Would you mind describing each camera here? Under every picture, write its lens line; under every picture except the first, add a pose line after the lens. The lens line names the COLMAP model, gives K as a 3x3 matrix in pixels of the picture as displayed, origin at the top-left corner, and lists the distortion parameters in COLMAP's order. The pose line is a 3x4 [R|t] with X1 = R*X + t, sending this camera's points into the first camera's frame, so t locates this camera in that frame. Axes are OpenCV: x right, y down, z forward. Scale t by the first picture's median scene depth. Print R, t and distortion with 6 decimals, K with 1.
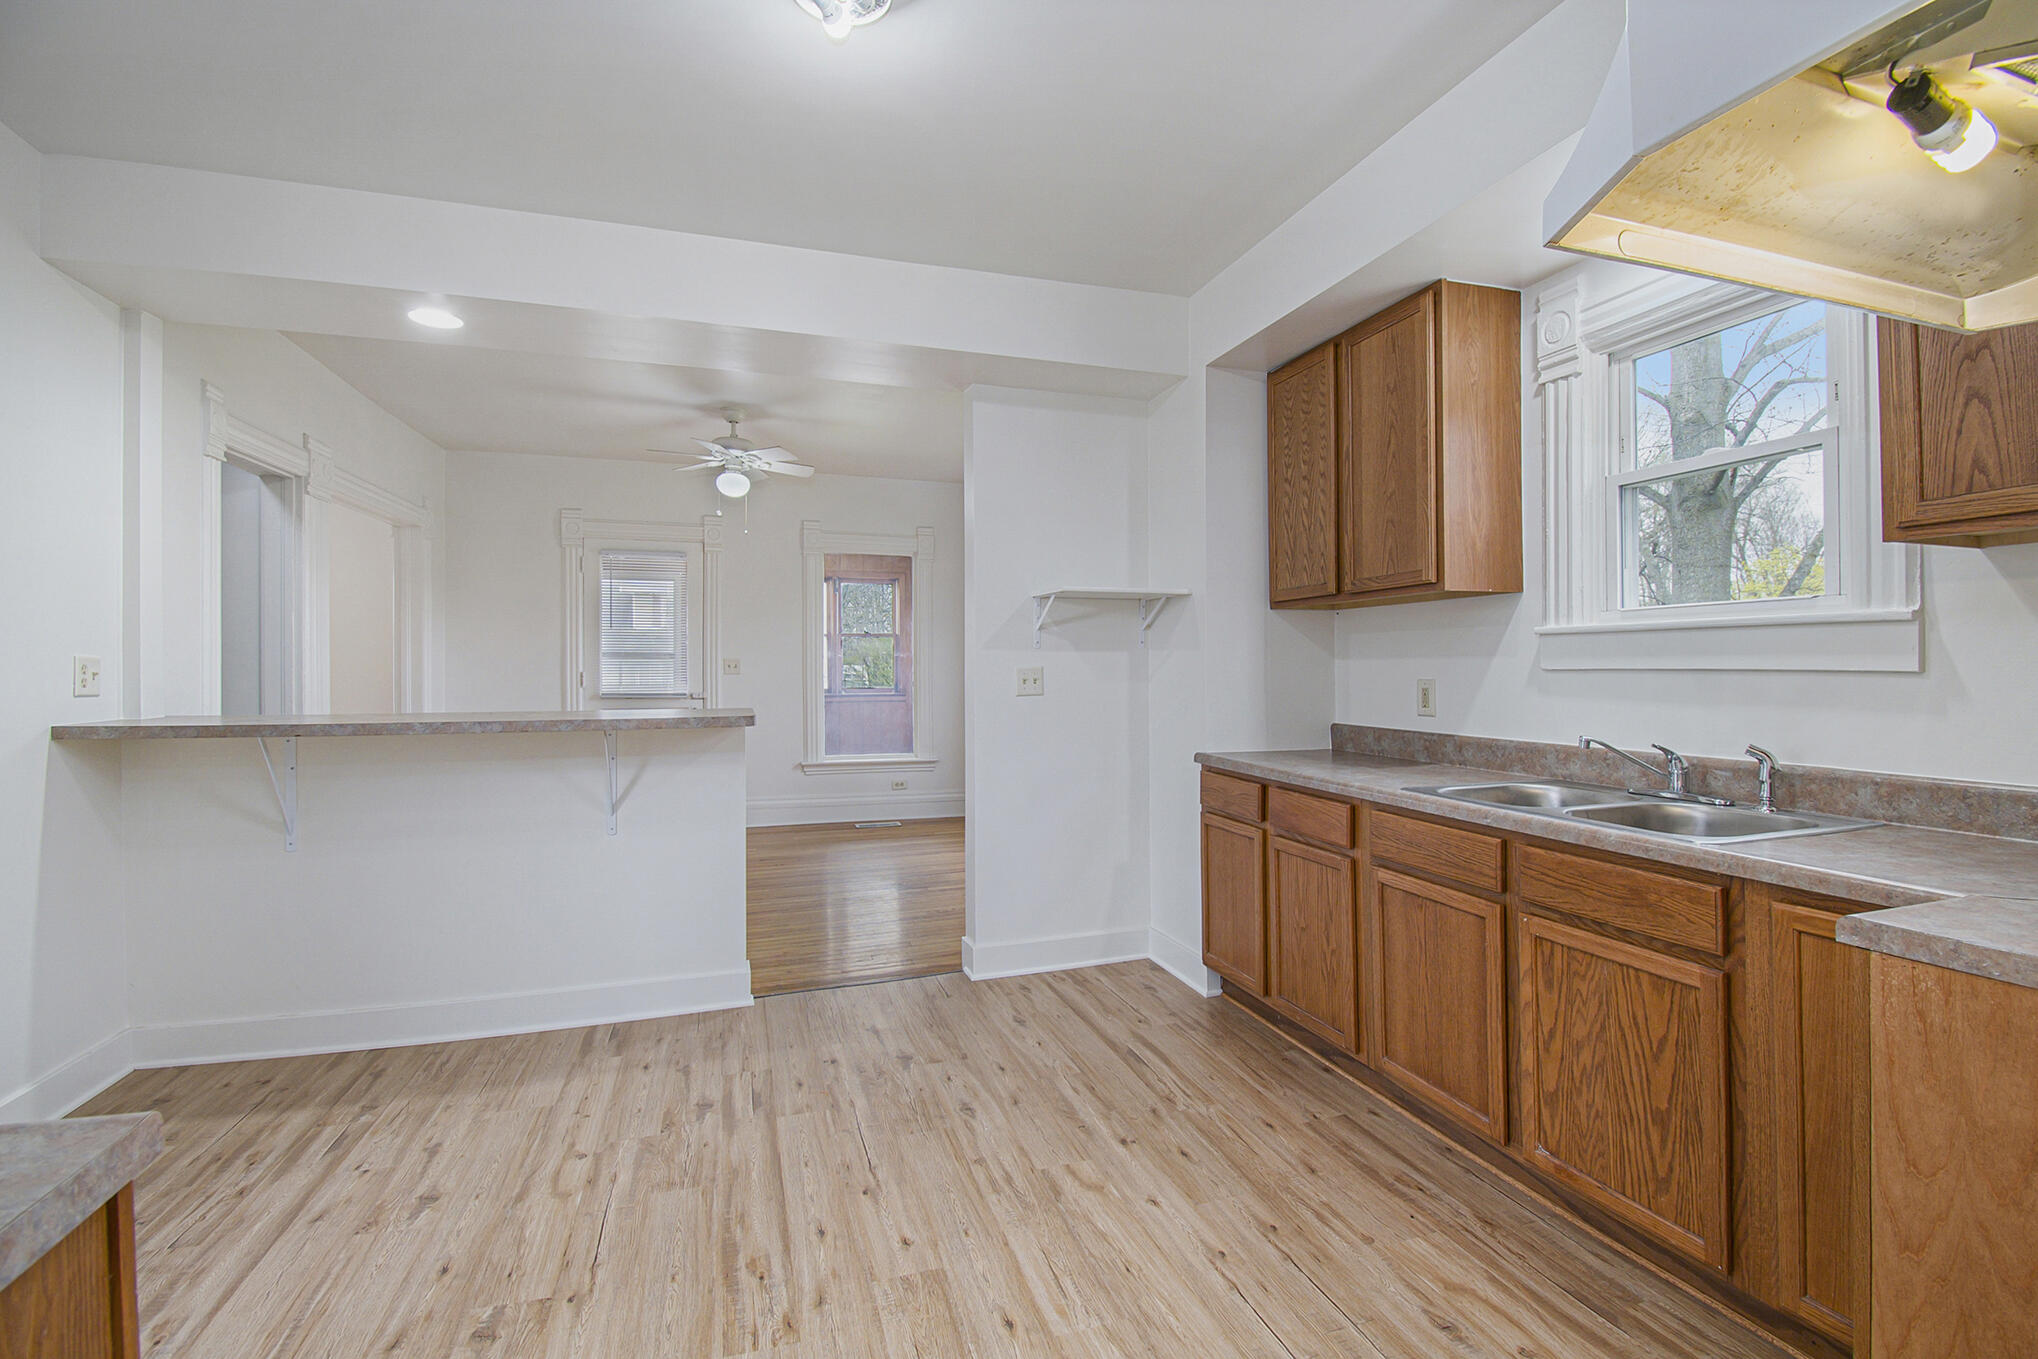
lens RADIAL K [[916.0, 0, 1012.0], [0, 916.0, 648.0], [0, 0, 1]] dist [-0.001864, -0.024595]
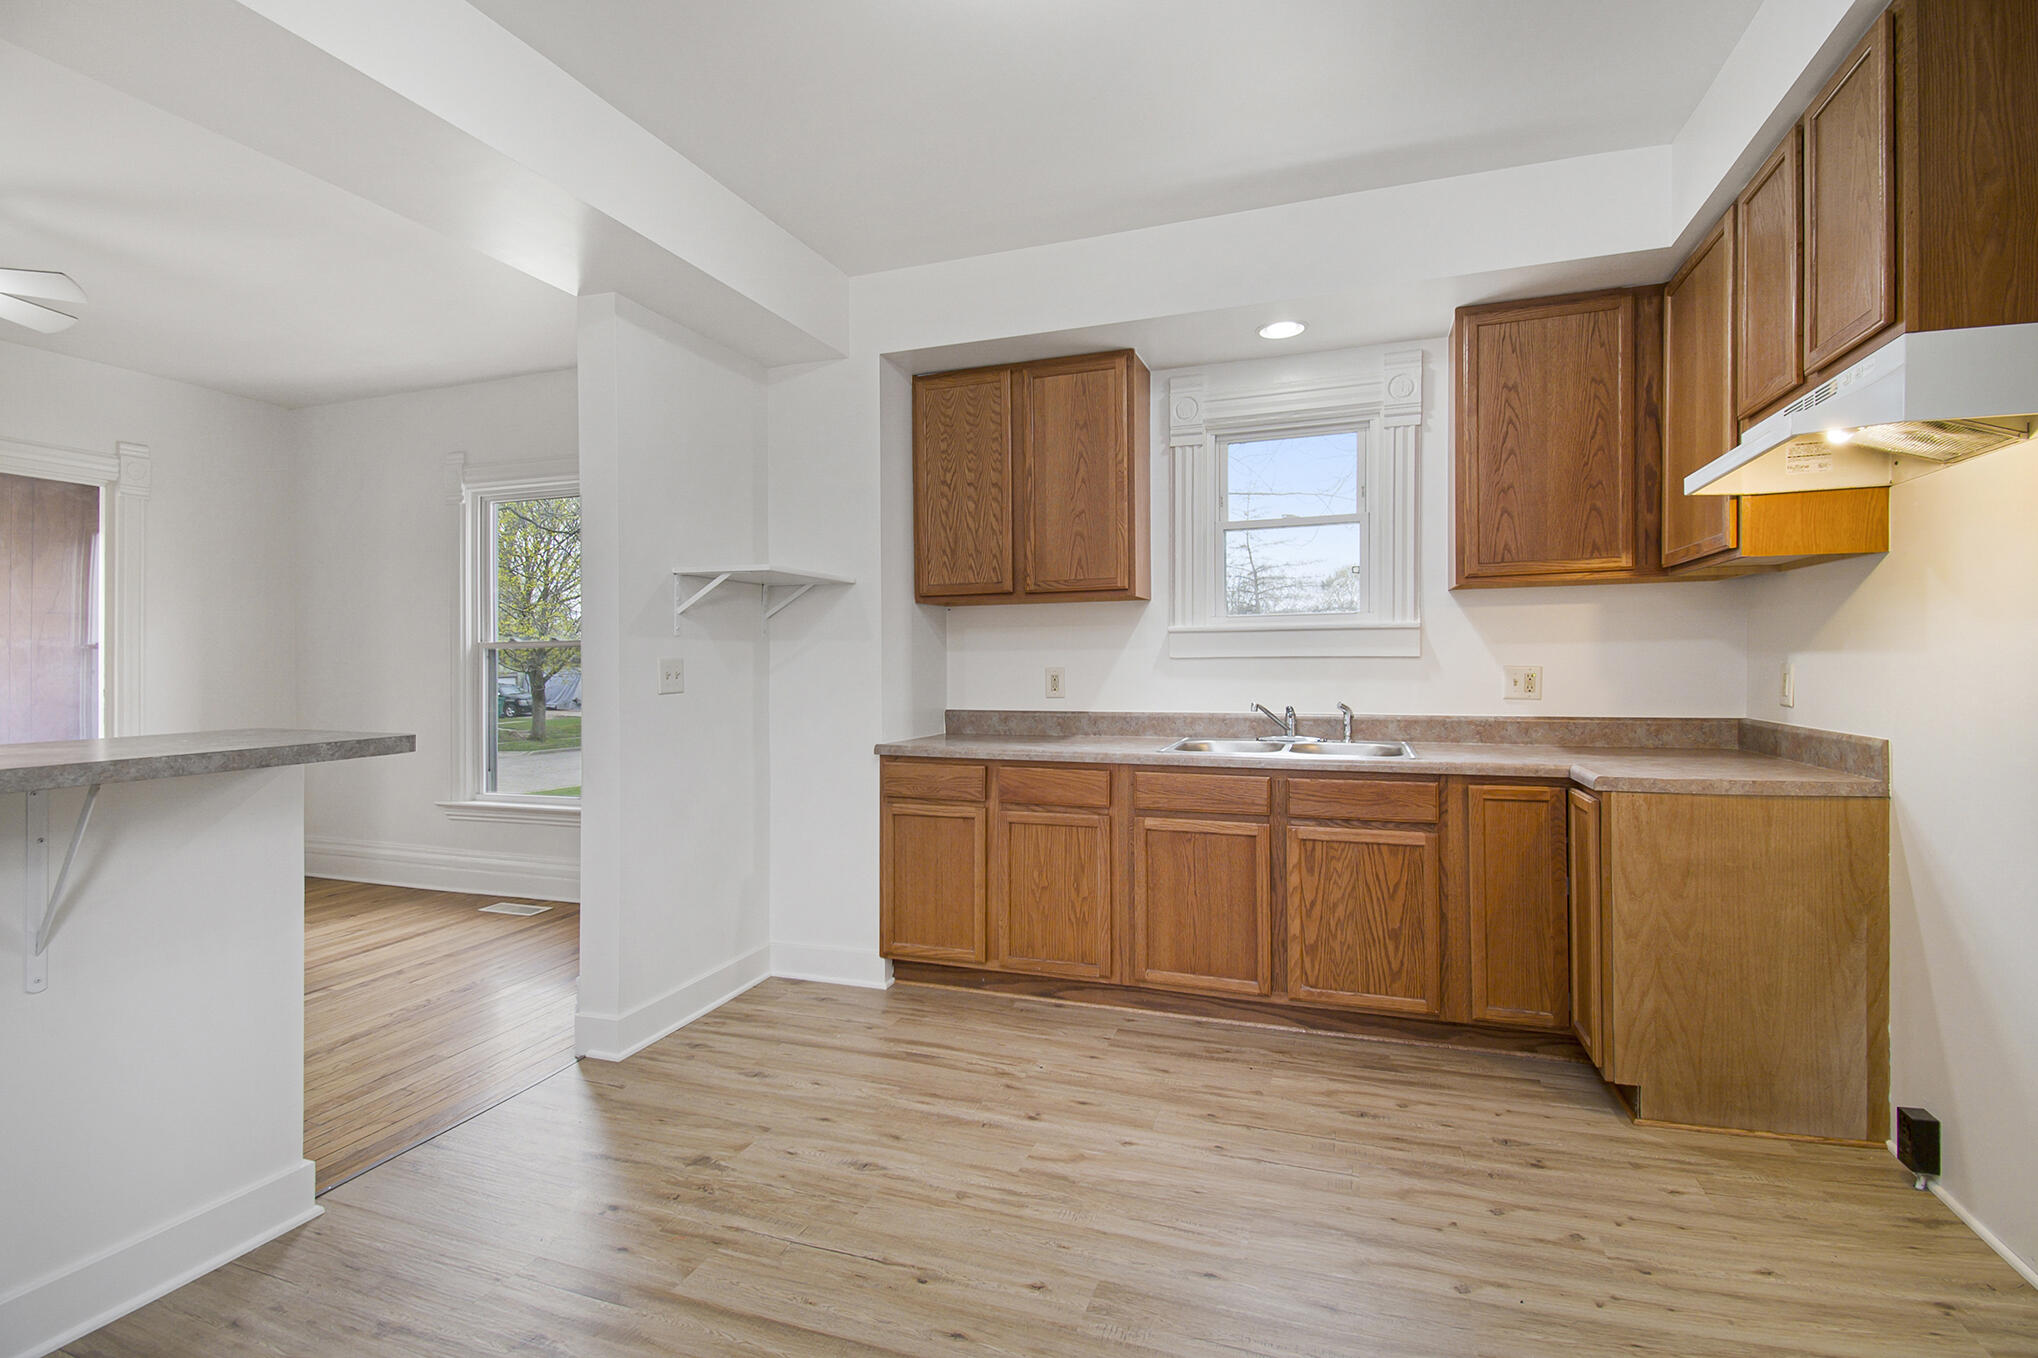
lens RADIAL K [[915.6, 0, 1050.0], [0, 915.6, 652.3], [0, 0, 1]] dist [0.002907, -0.014006]
pose [[0.597025, 0.008254, 0.802180, -0.689083], [-0.010943, 0.999938, -0.002145, 0.021956], [-0.802148, -0.007498, 0.597079, 0.375968]]
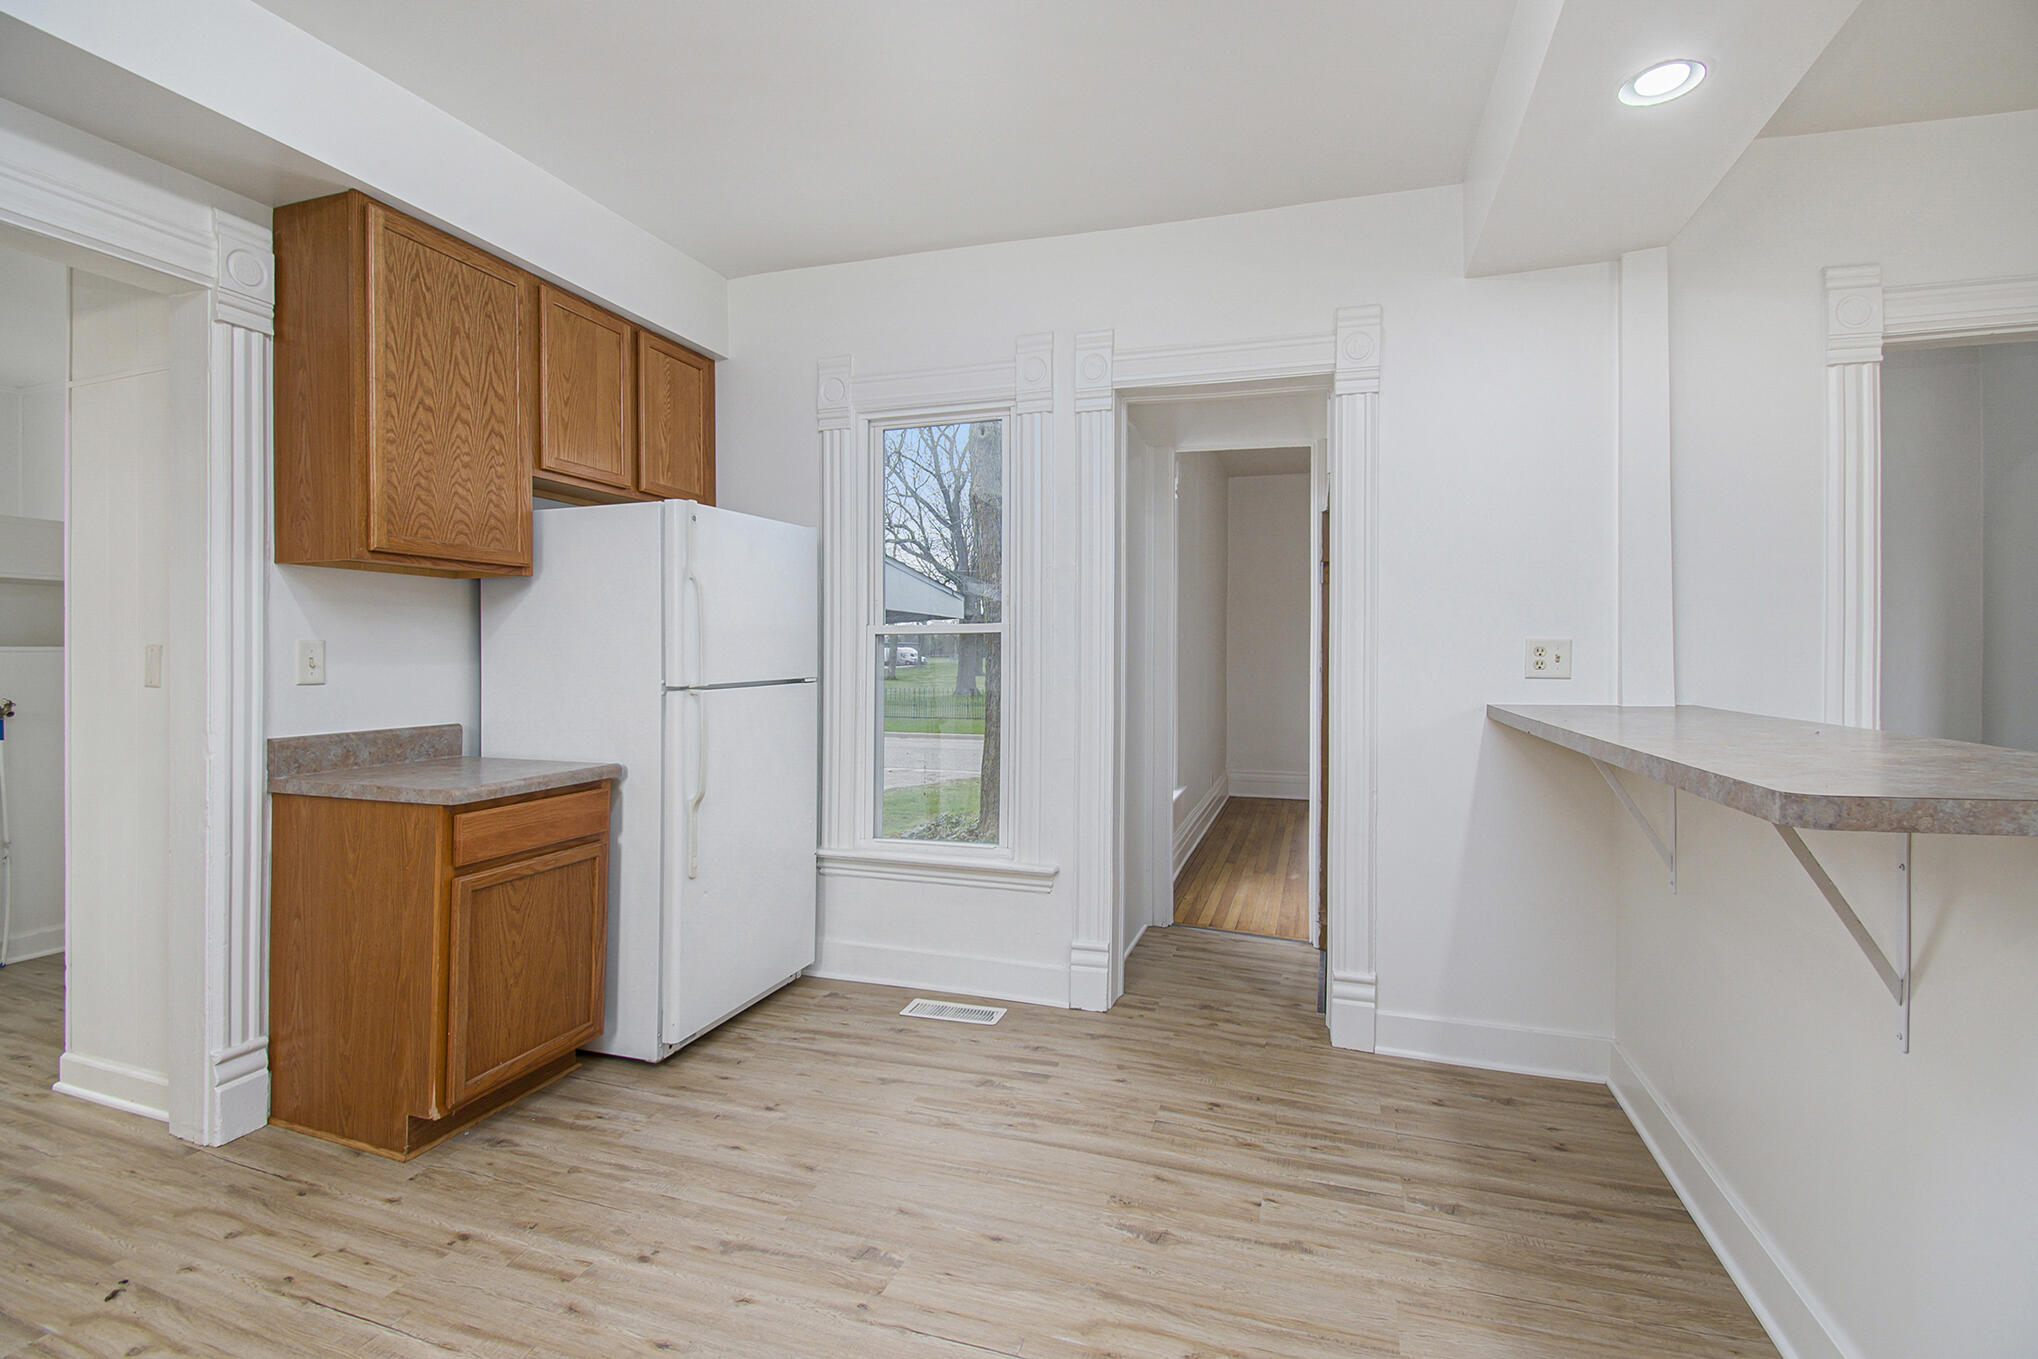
lens RADIAL K [[915.6, 0, 1050.0], [0, 915.6, 652.8], [0, 0, 1]] dist [0.002907, -0.014006]
pose [[-0.565220, -0.001334, -0.824939, 0.153602], [0.028190, 0.999383, -0.020931, 0.036259], [0.824459, -0.035086, -0.564833, 1.290859]]
